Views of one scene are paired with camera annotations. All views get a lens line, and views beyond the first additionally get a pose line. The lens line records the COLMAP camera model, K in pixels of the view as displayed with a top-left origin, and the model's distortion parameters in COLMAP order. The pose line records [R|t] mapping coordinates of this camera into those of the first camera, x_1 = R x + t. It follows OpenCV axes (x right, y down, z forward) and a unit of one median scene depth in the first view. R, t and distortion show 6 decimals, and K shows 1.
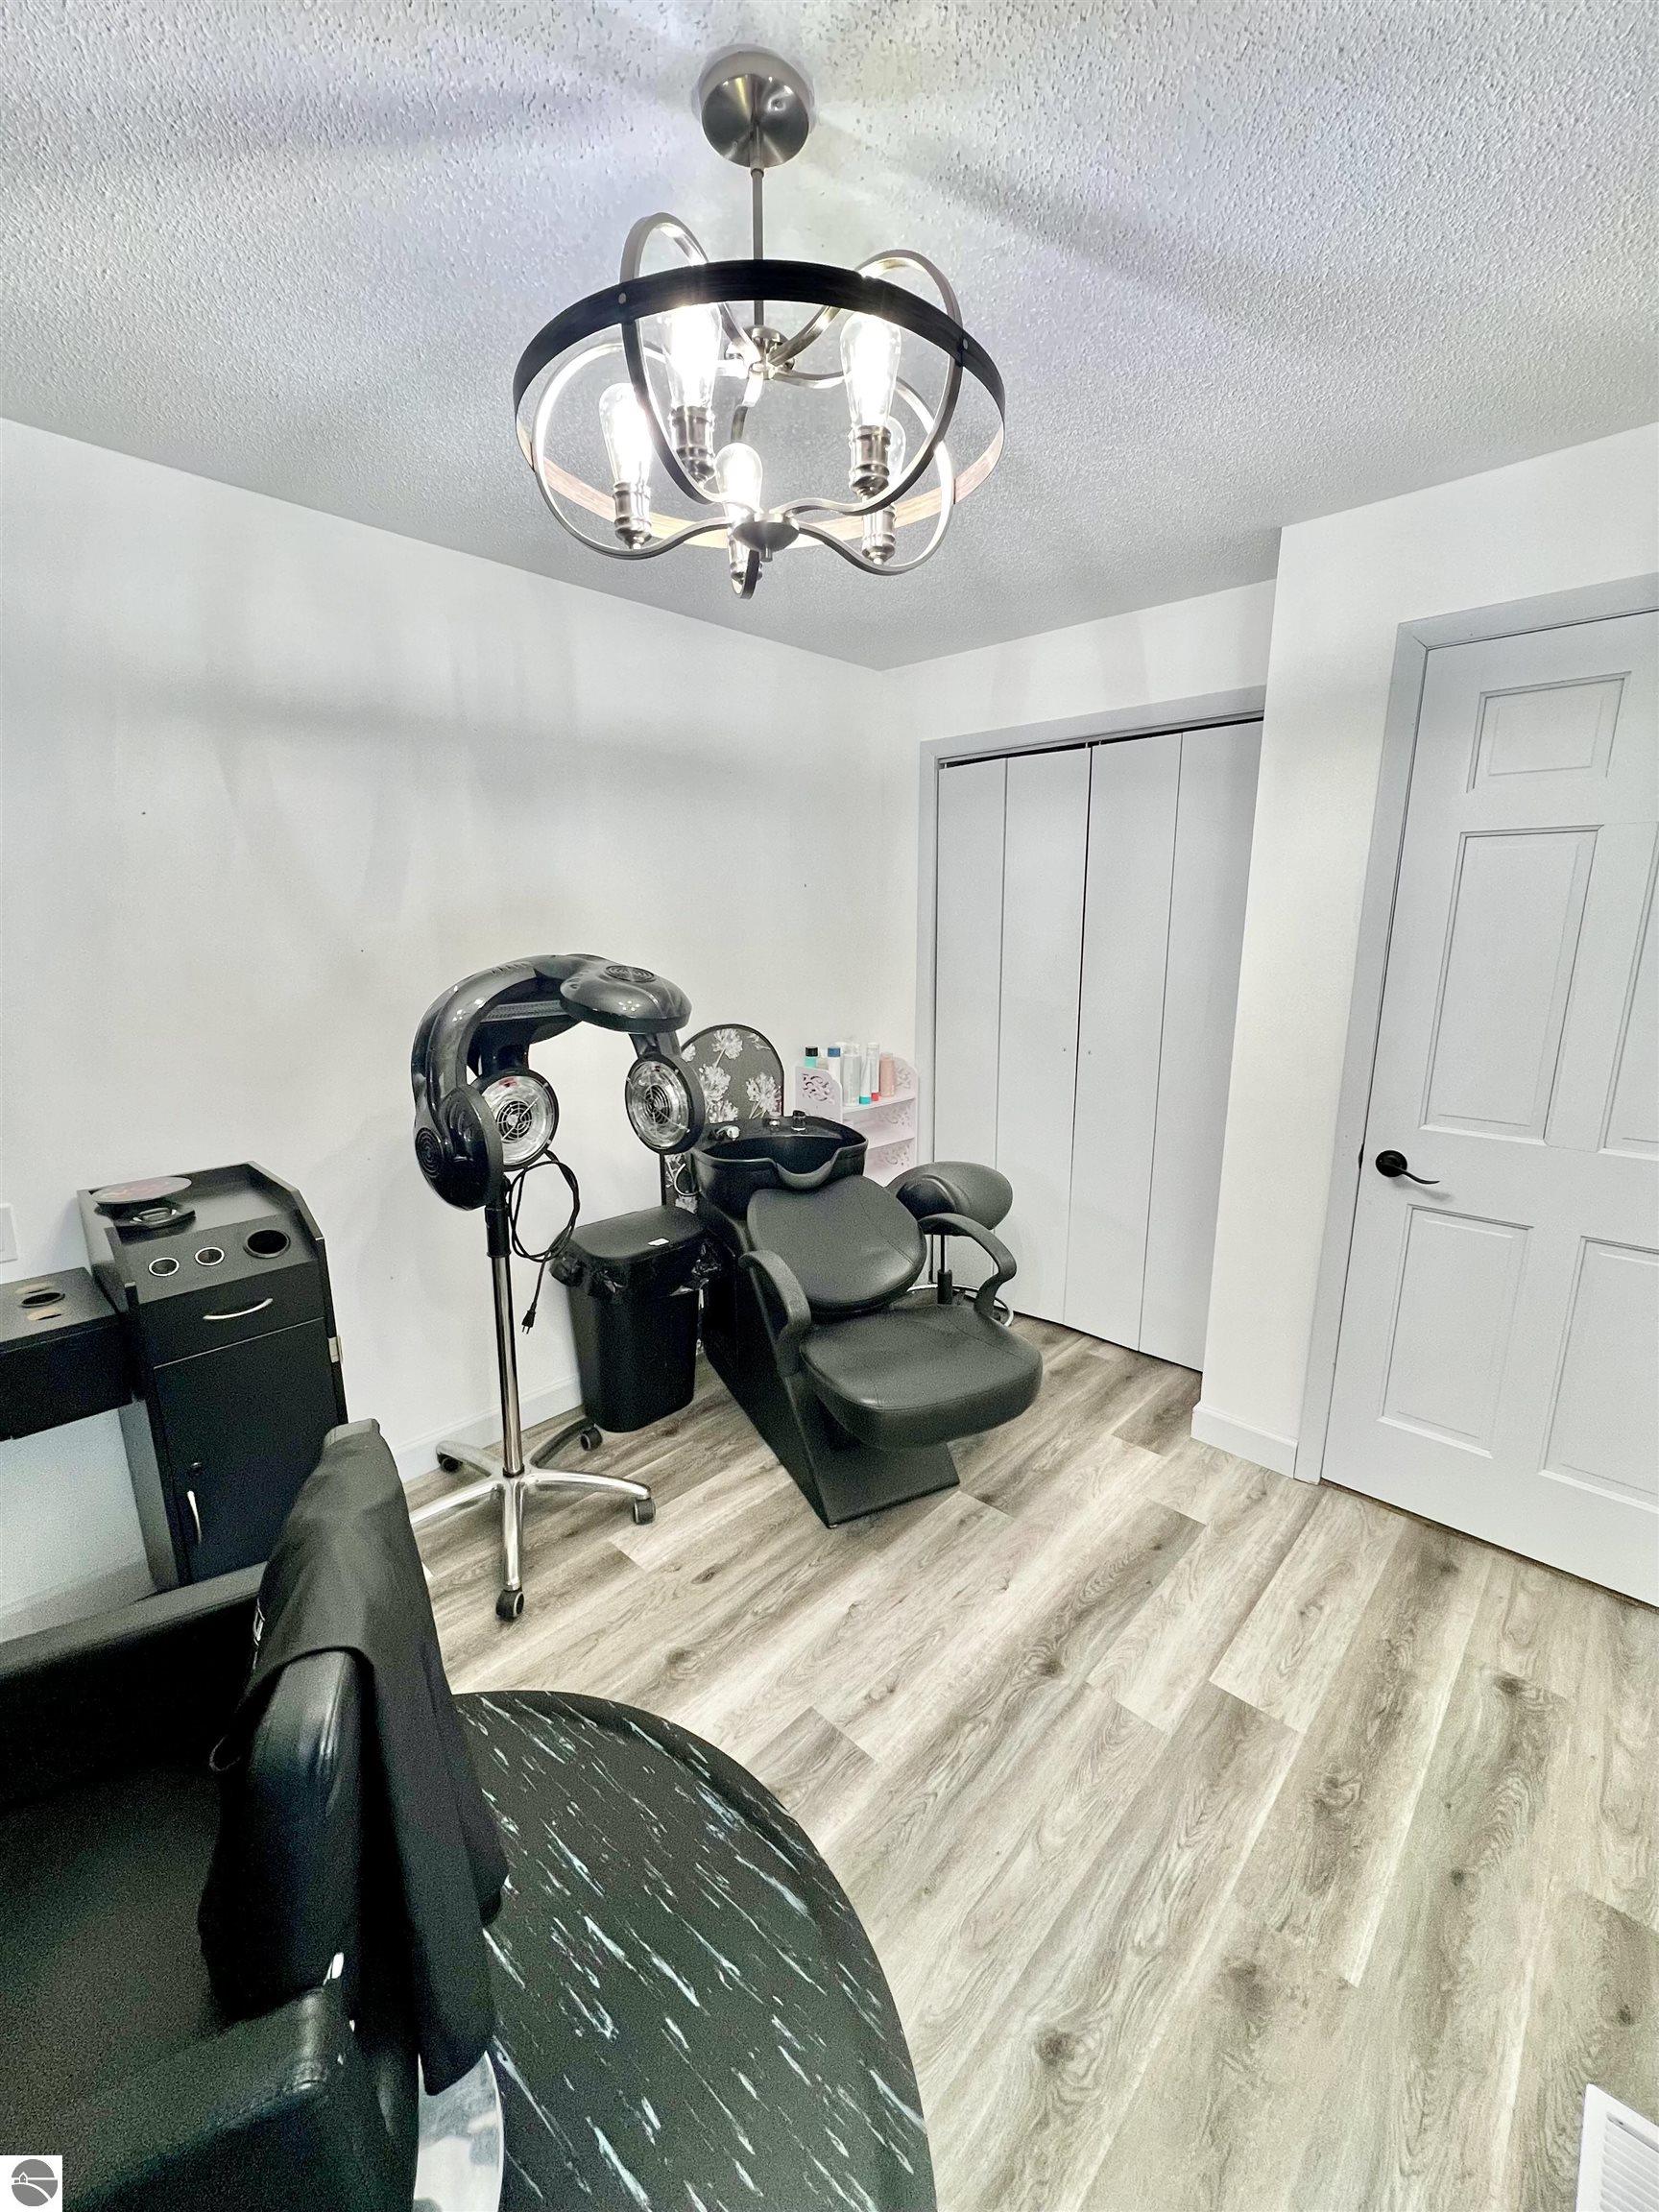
lens RADIAL K [[877.5, 0, 826.5], [0, 877.5, 1109.5], [0, 0, 1]] dist [-0.002644, -0.000192]
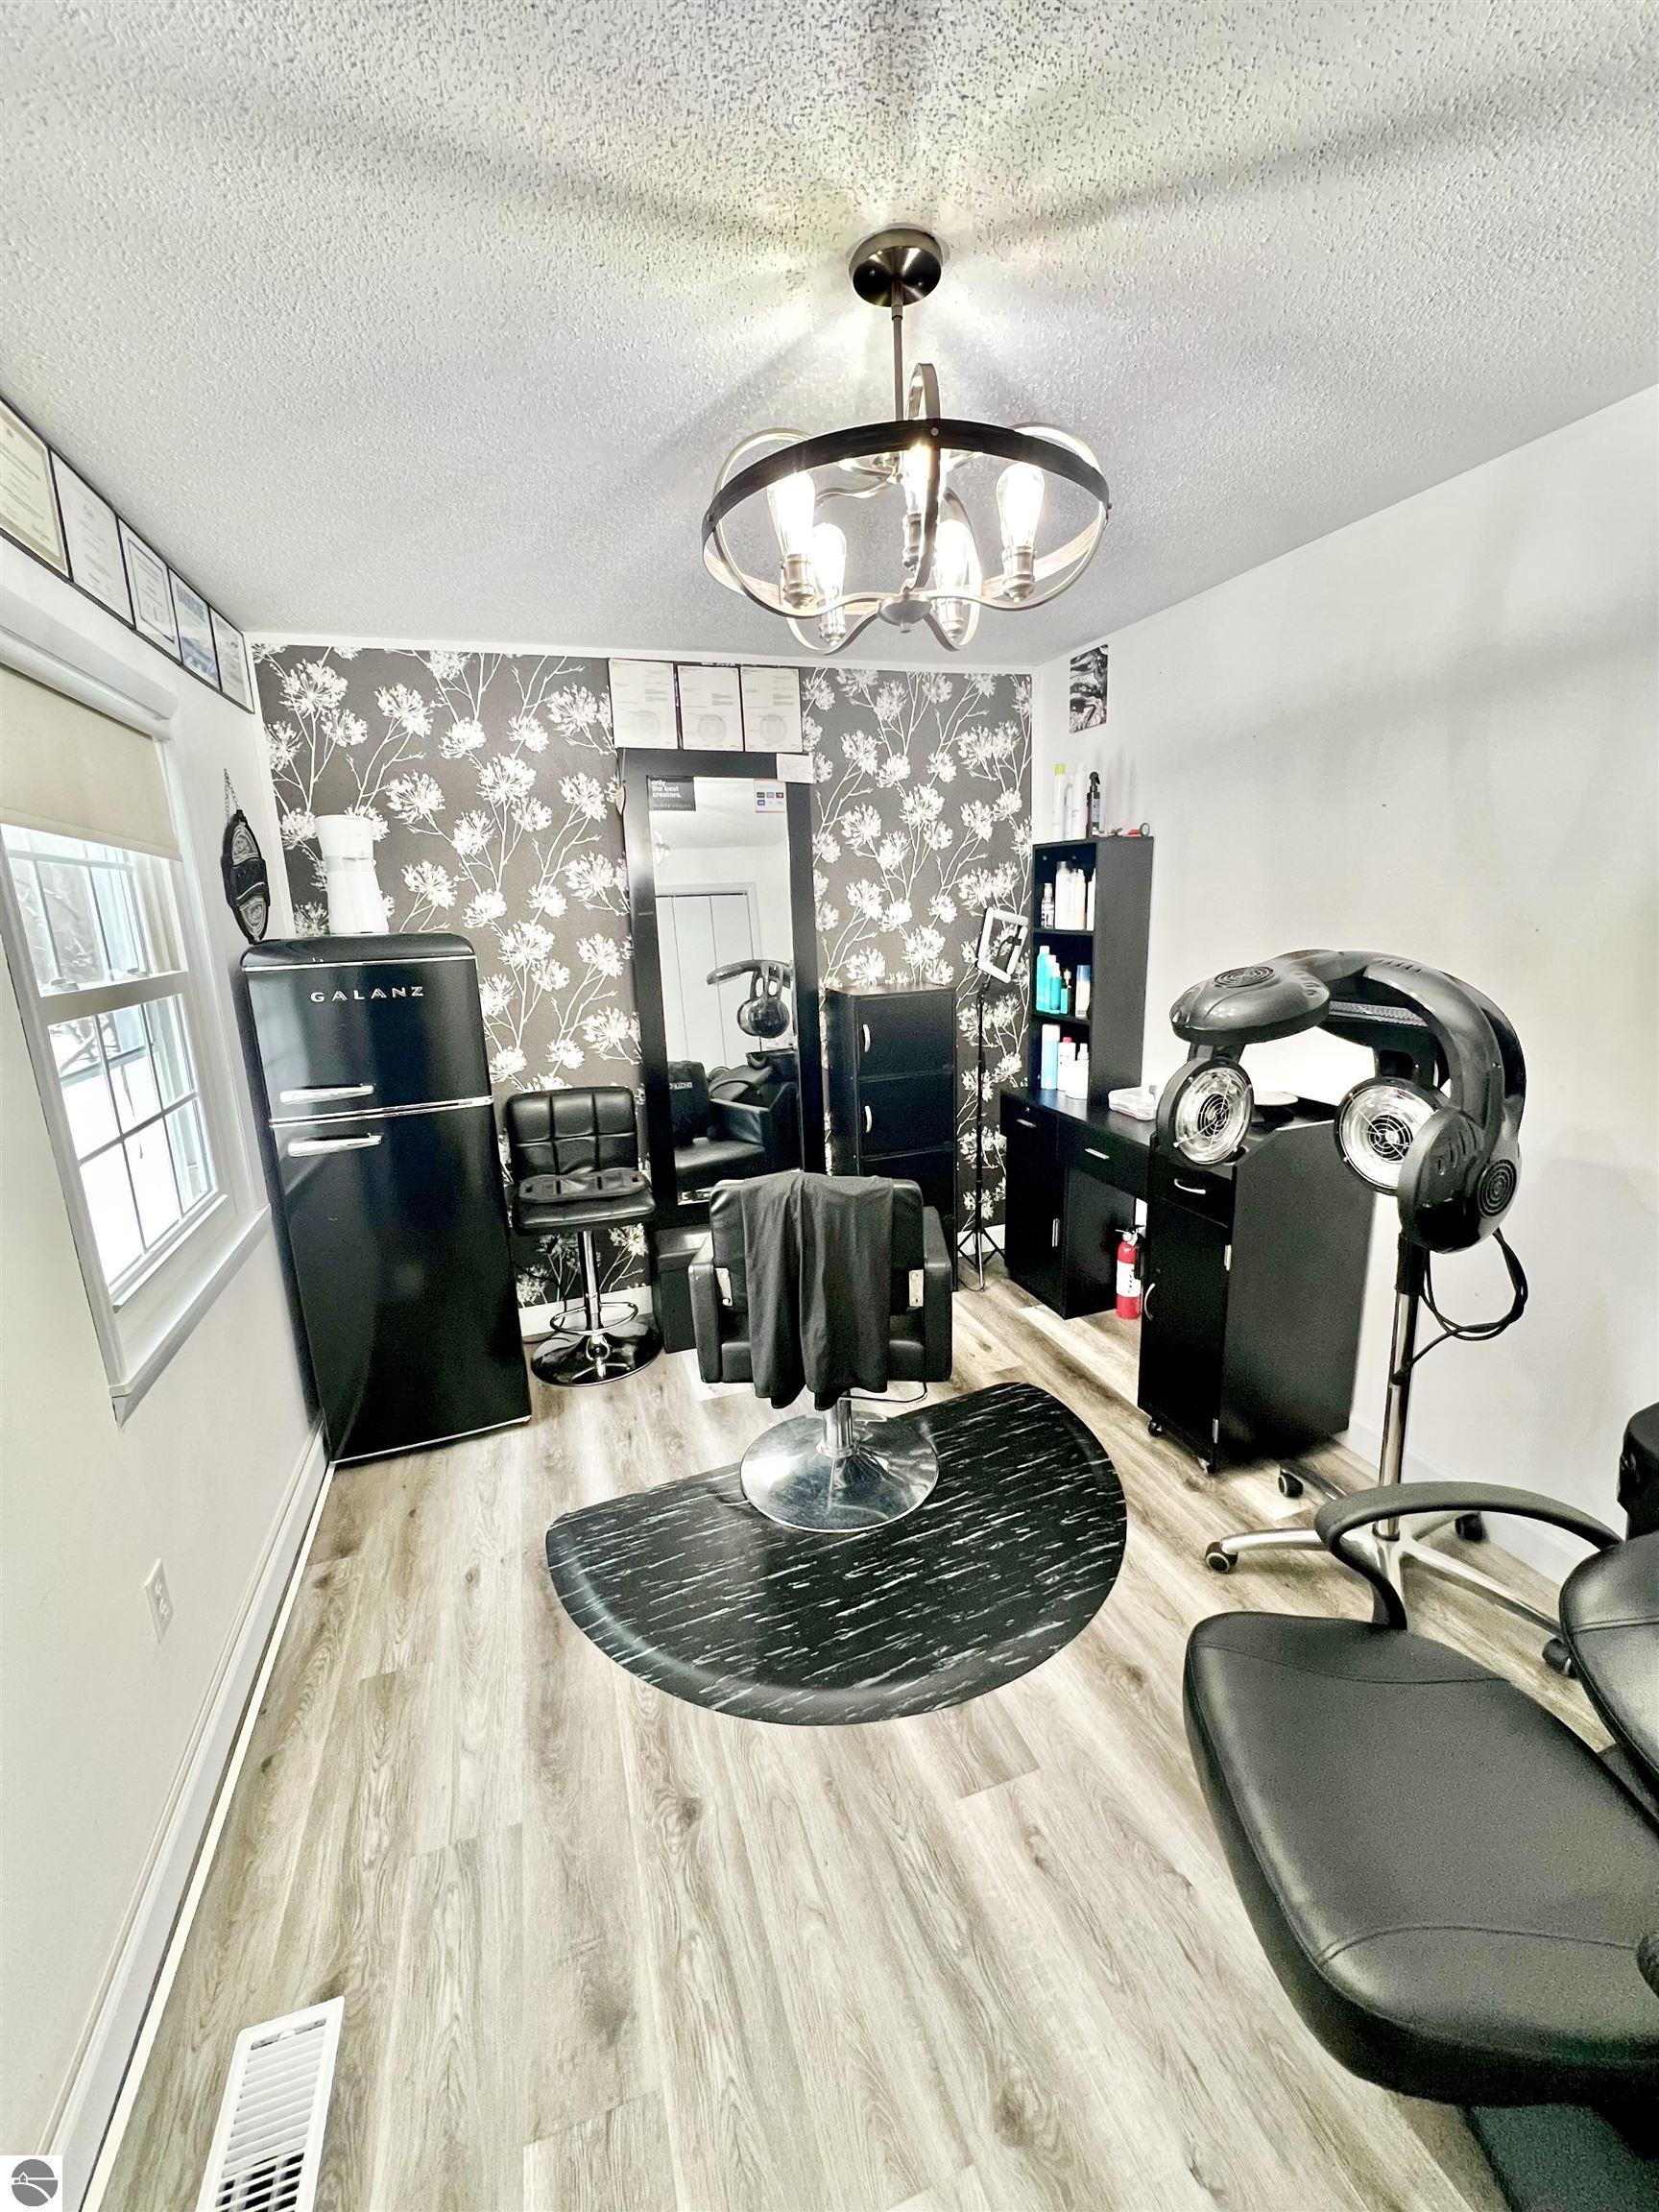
lens RADIAL K [[877.5, 0, 823.2], [0, 877.5, 1093.3], [0, 0, 1]] dist [-0.002644, -0.000192]
pose [[-0.456372, 0.220280, -0.862091, 0.781078], [-0.142318, 0.938327, 0.315100, -0.269796], [0.878334, 0.266494, -0.396877, 1.039587]]
